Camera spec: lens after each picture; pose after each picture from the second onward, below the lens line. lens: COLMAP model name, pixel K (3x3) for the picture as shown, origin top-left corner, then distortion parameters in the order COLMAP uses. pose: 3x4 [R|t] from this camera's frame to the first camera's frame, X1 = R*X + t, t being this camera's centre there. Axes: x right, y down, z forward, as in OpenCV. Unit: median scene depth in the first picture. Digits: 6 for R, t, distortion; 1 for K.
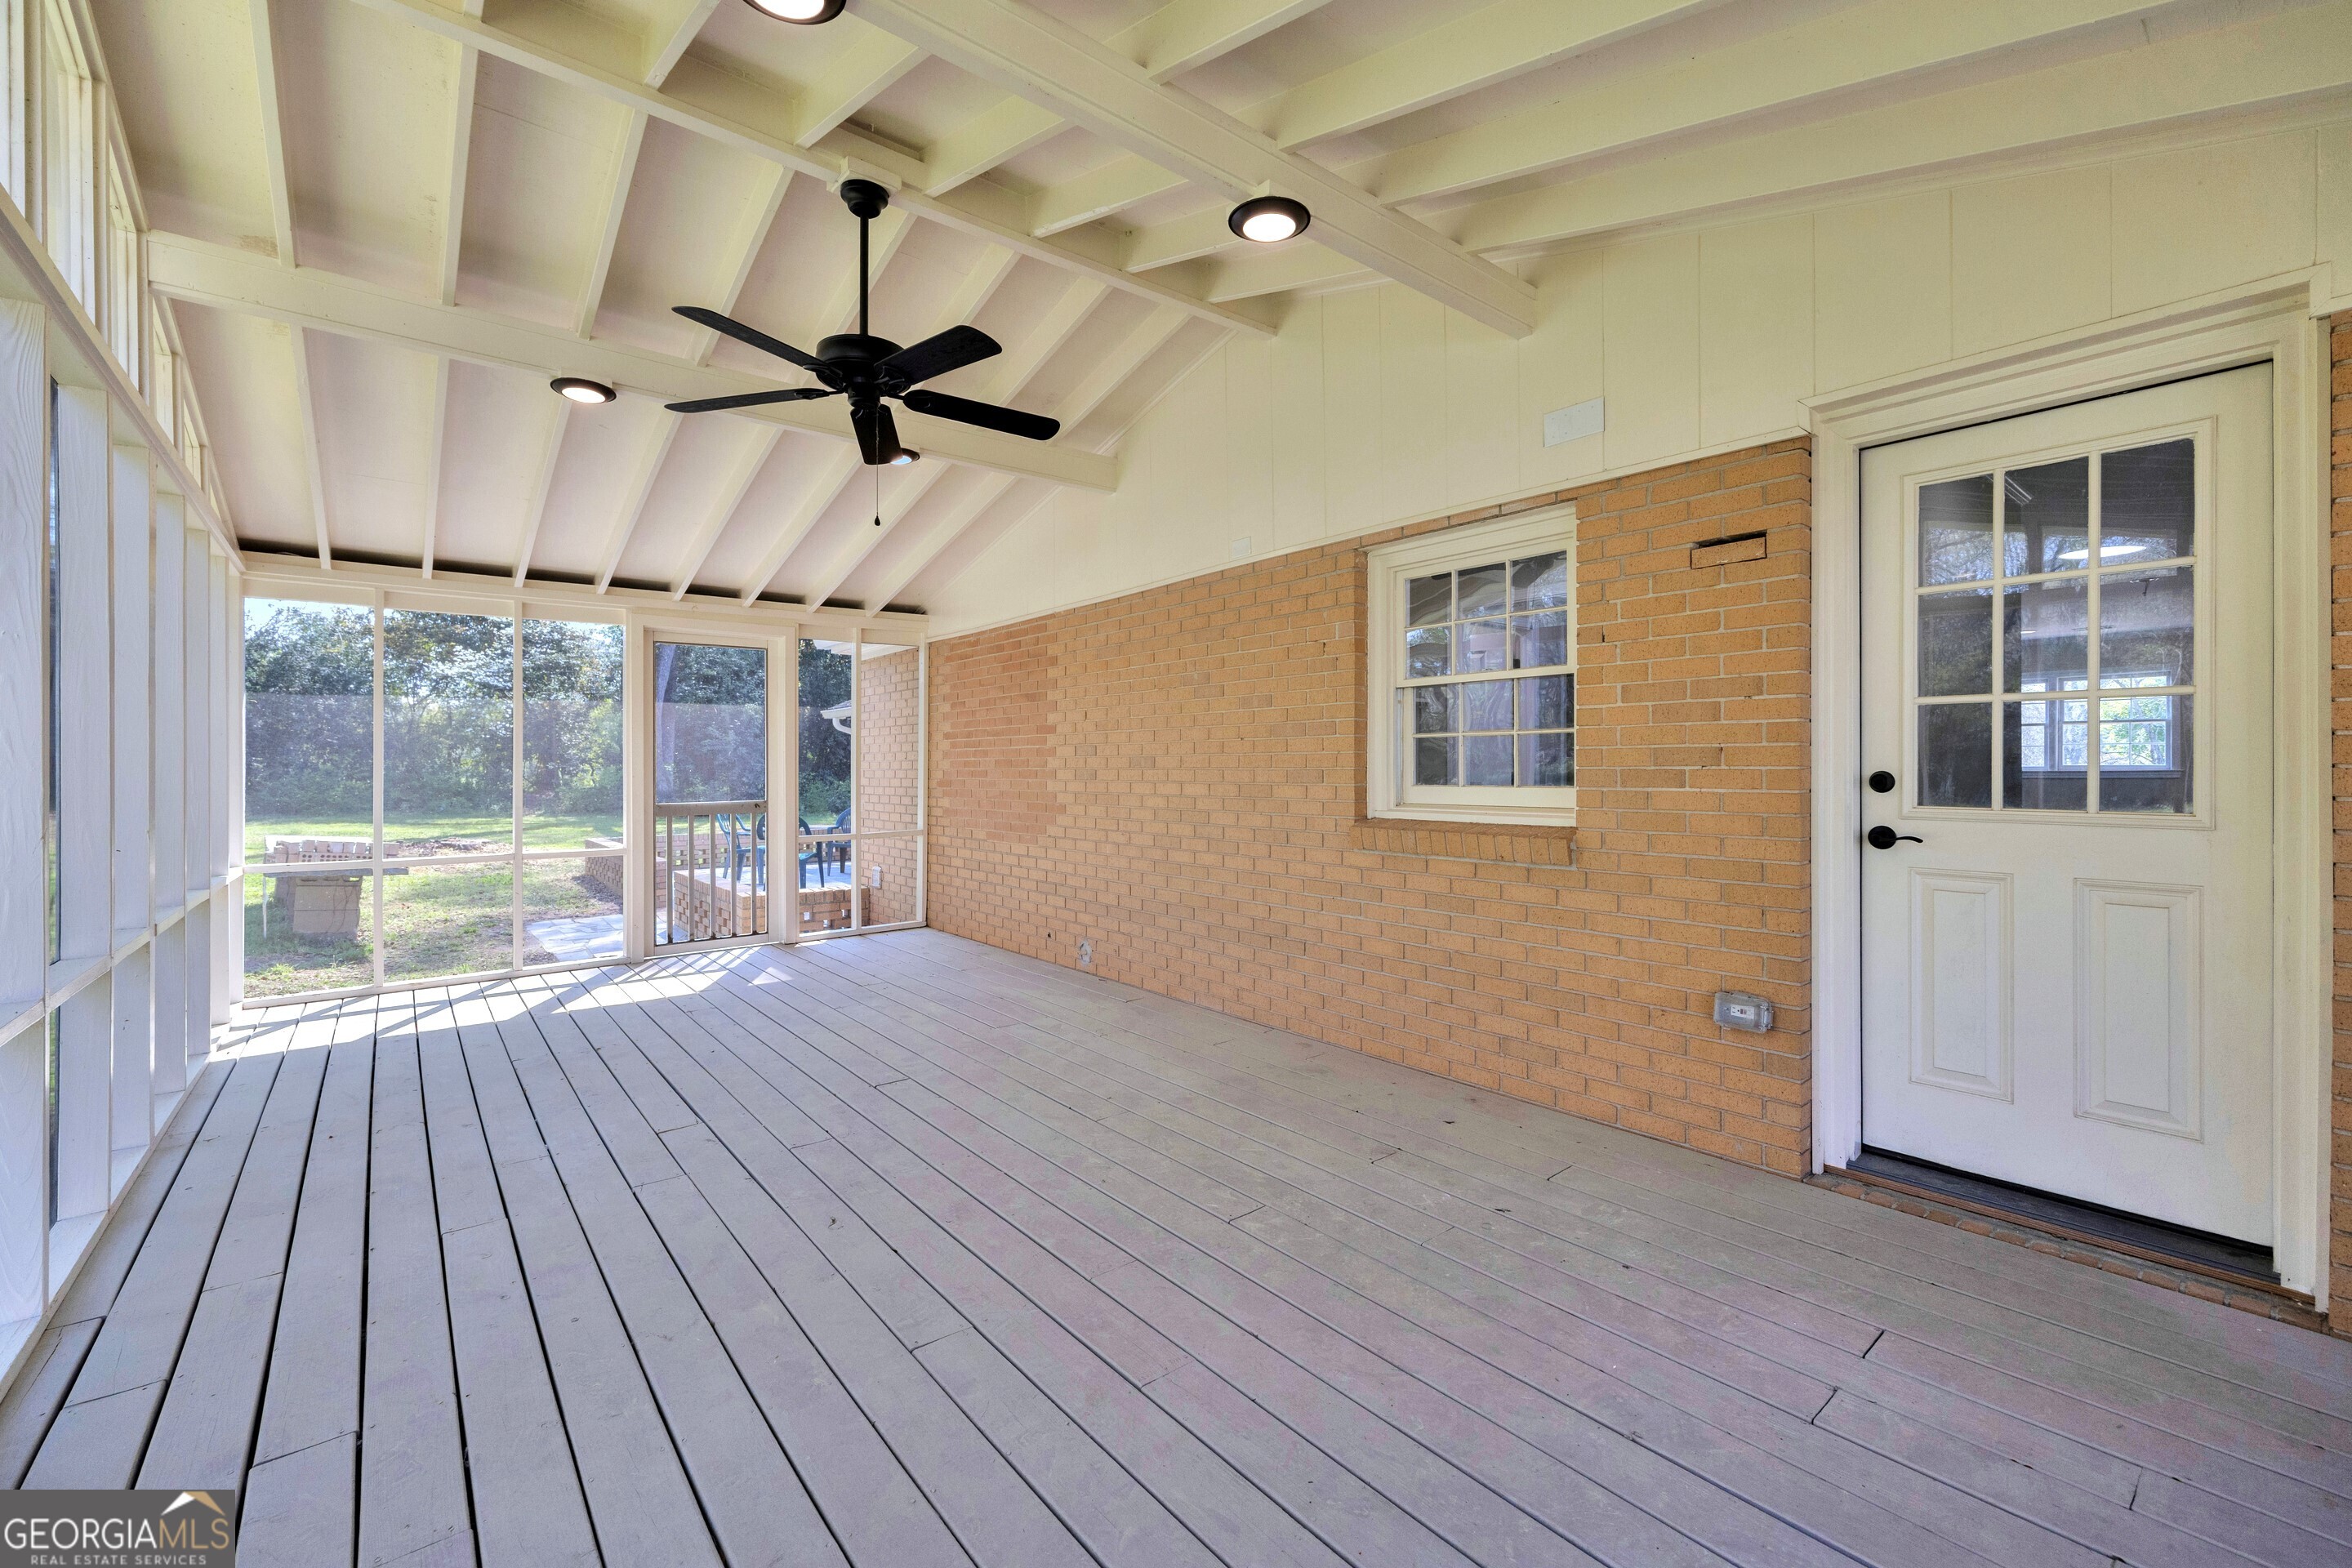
lens RADIAL K [[961.0, 0, 1166.4], [0, 961.0, 779.7], [0, 0, 1]] dist [-0.001696, -0.000086]
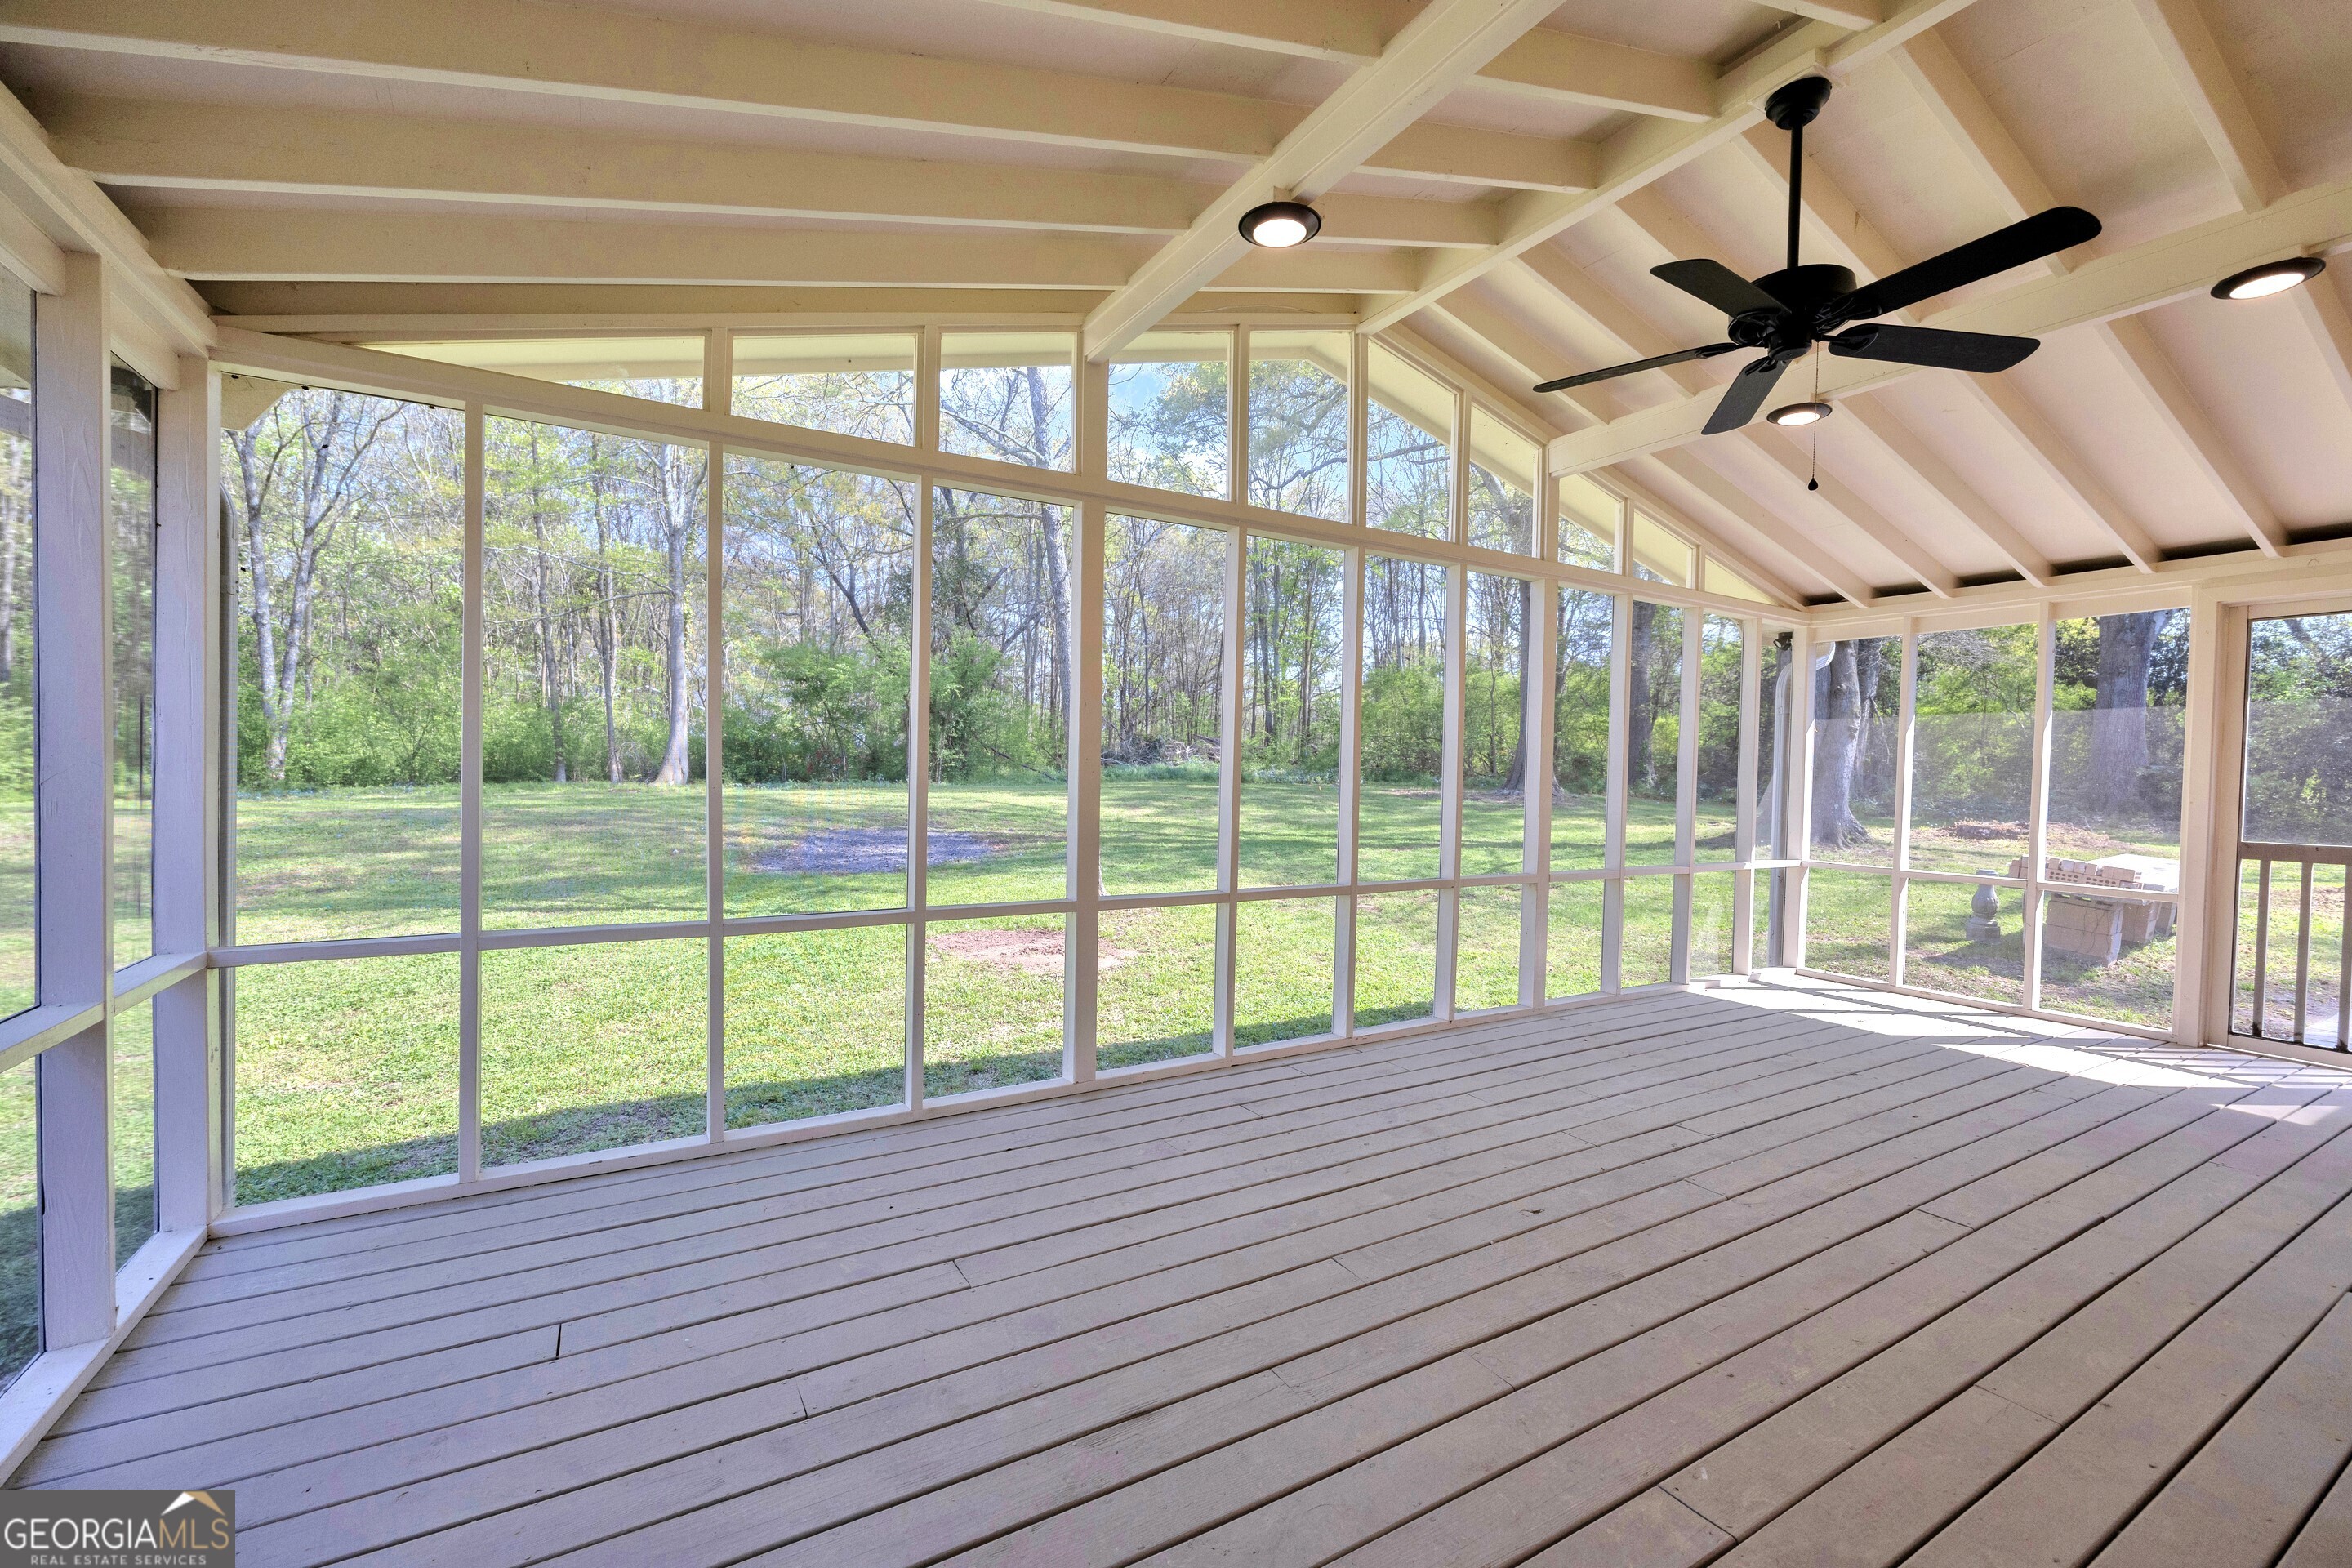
lens RADIAL K [[961.0, 0, 1166.4], [0, 961.0, 779.7], [0, 0, 1]] dist [-0.001696, -0.000086]
pose [[-0.153121, 0.020960, -0.987985, 0.618062], [-0.022725, 0.999436, 0.024725, -0.027767], [0.987946, 0.026238, -0.152559, 0.616642]]
